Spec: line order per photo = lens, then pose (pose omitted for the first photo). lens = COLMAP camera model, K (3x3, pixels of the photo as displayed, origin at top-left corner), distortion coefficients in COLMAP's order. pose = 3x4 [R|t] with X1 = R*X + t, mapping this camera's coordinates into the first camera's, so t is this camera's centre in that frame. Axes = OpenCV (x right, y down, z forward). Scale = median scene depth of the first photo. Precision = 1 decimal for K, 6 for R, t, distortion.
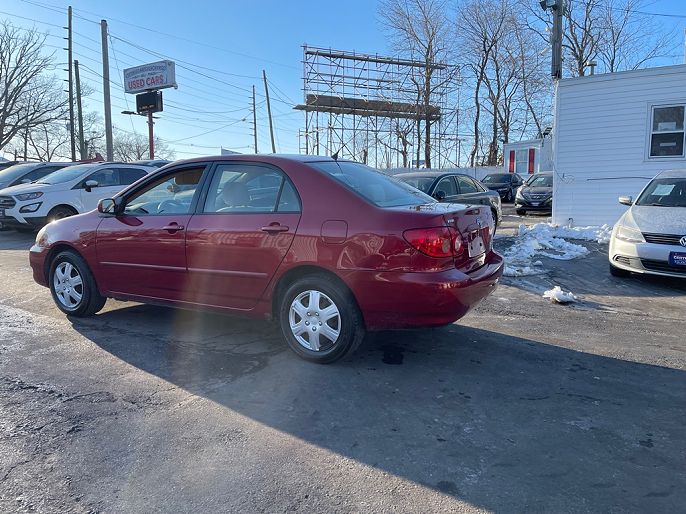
lens RADIAL K [[527.5, 0, 344.6], [0, 527.5, 257.2], [0, 0, 1]] dist [0.088123, -0.124360]
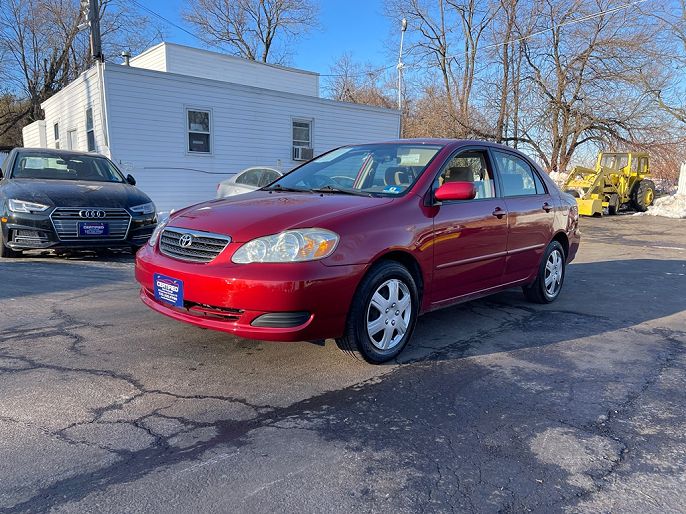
lens RADIAL K [[527.5, 0, 344.6], [0, 527.5, 257.2], [0, 0, 1]] dist [0.088123, -0.124360]
pose [[0.206516, -0.119819, 0.971079, -0.540499], [0.099046, 0.989935, 0.101082, -0.040814], [-0.973417, 0.075307, 0.216305, 0.431684]]
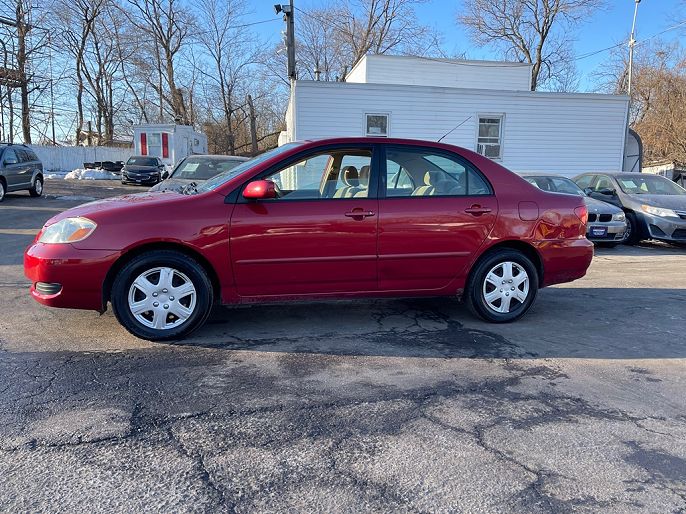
lens RADIAL K [[527.5, 0, 344.6], [0, 527.5, 257.2], [0, 0, 1]] dist [0.088123, -0.124360]
pose [[0.691678, -0.085458, 0.717132, -0.406756], [0.064751, 0.996313, 0.056274, -0.013266], [-0.719298, 0.007512, 0.694662, 0.153342]]
